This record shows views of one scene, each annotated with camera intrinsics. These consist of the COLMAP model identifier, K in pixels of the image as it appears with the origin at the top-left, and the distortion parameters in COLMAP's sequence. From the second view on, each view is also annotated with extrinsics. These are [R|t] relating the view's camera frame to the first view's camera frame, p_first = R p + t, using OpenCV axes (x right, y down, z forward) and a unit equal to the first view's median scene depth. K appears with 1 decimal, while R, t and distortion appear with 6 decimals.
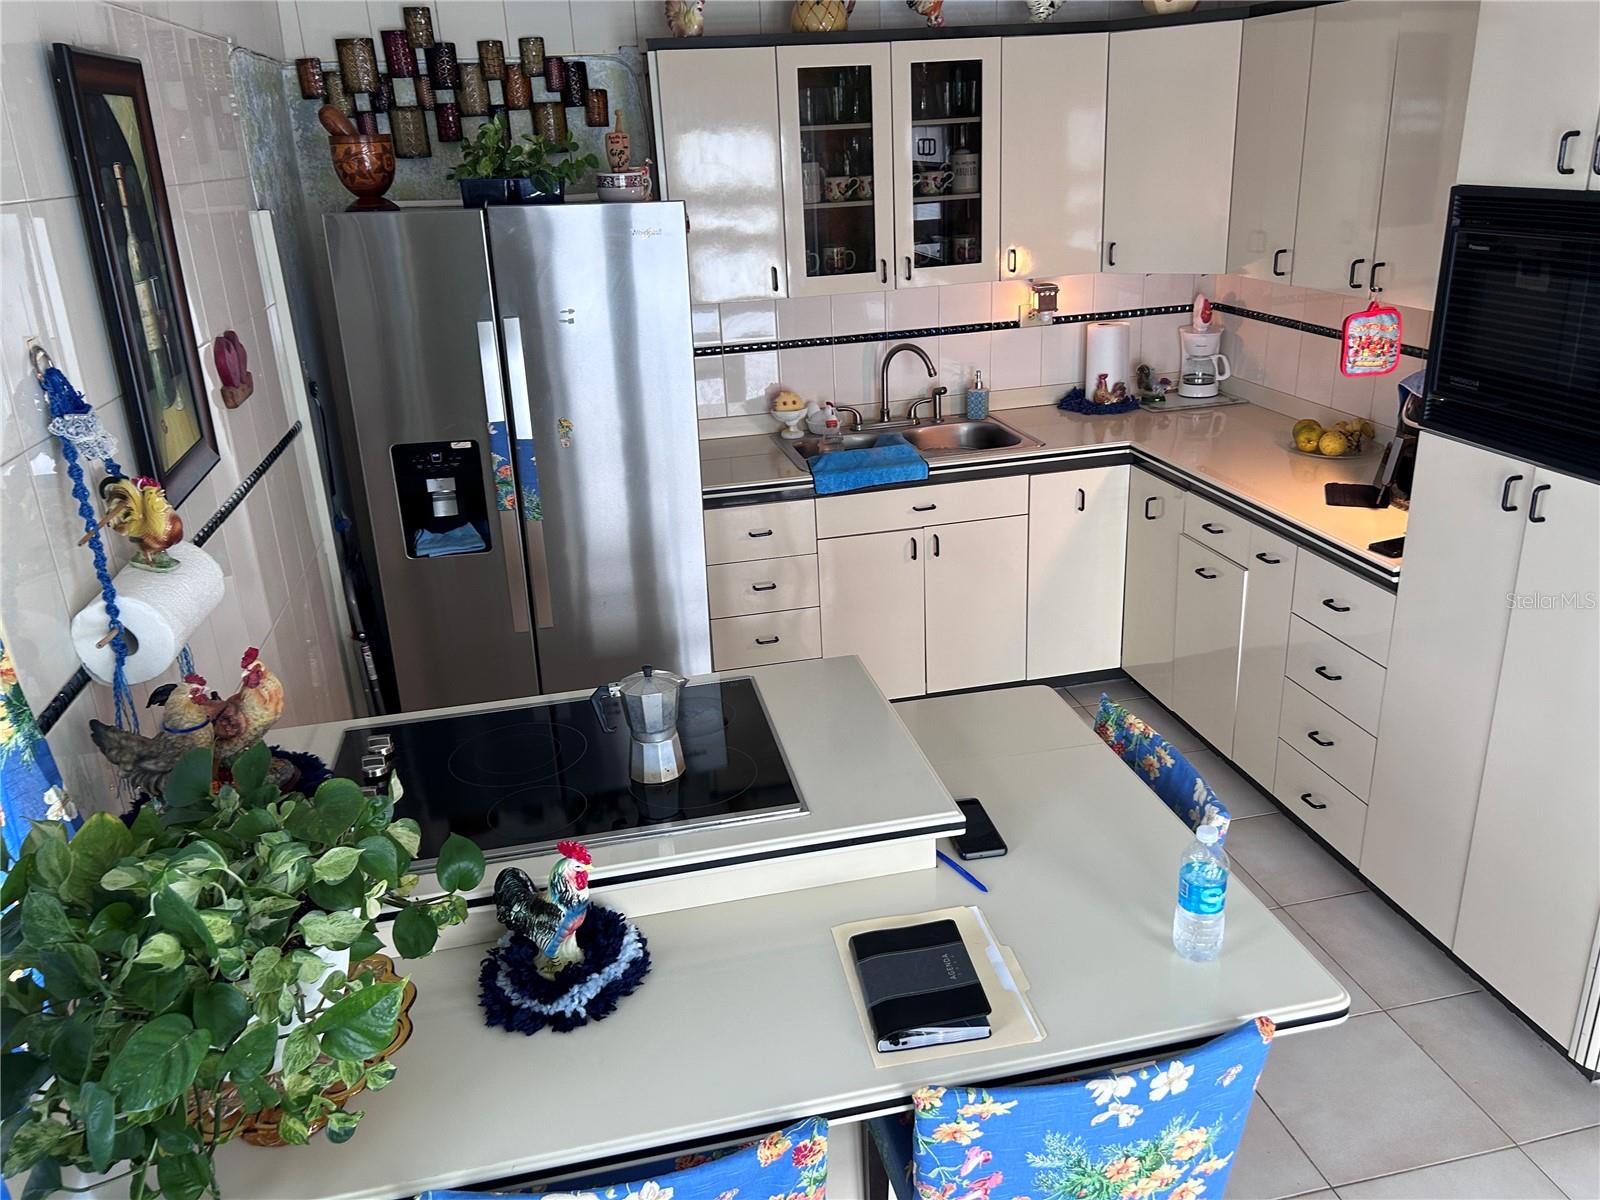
lens RADIAL K [[1205.6, 0, 804.9], [0, 1205.6, 616.6], [0, 0, 1]] dist [0.000412, 0.005185]
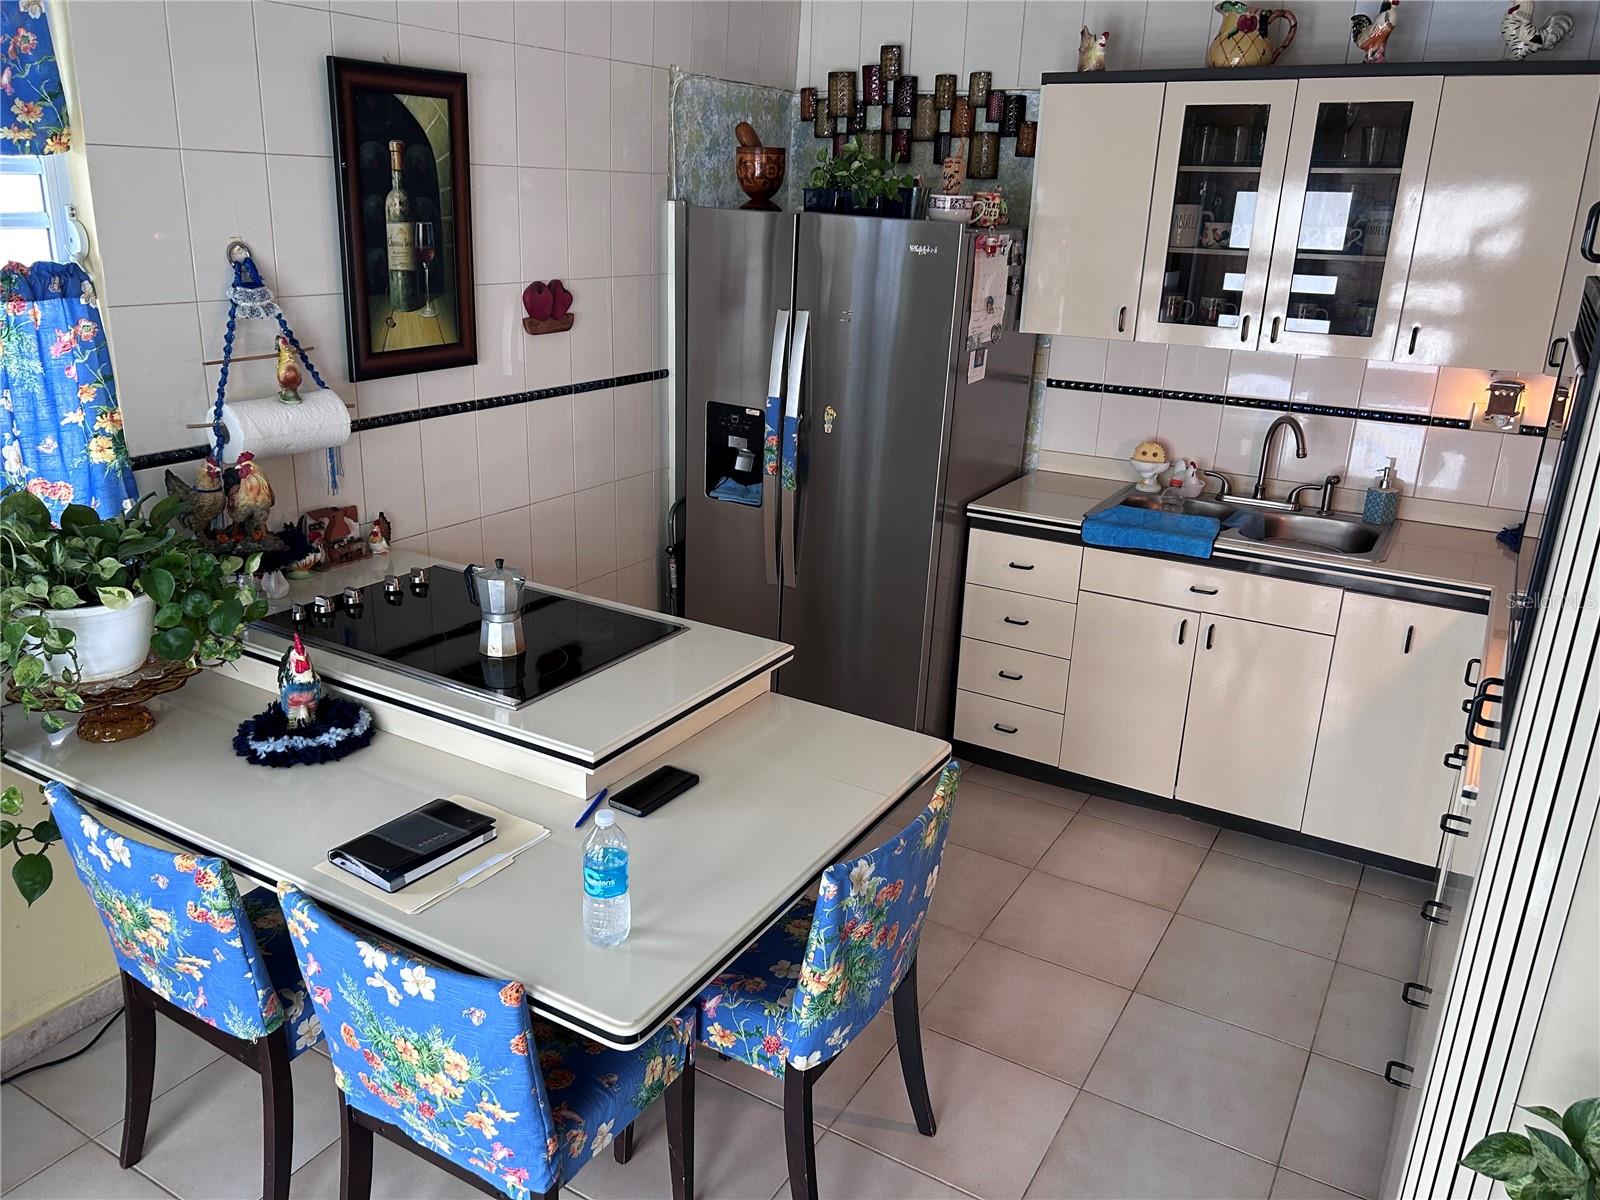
lens RADIAL K [[1209.2, 0, 808.5], [0, 1209.2, 604.6], [0, 0, 1]] dist [0.062956, -0.106240]
pose [[0.728145, 0.280367, -0.625459, 0.481453], [-0.311612, 0.948168, 0.062252, -0.048414], [0.610494, 0.149572, 0.777770, 0.129292]]
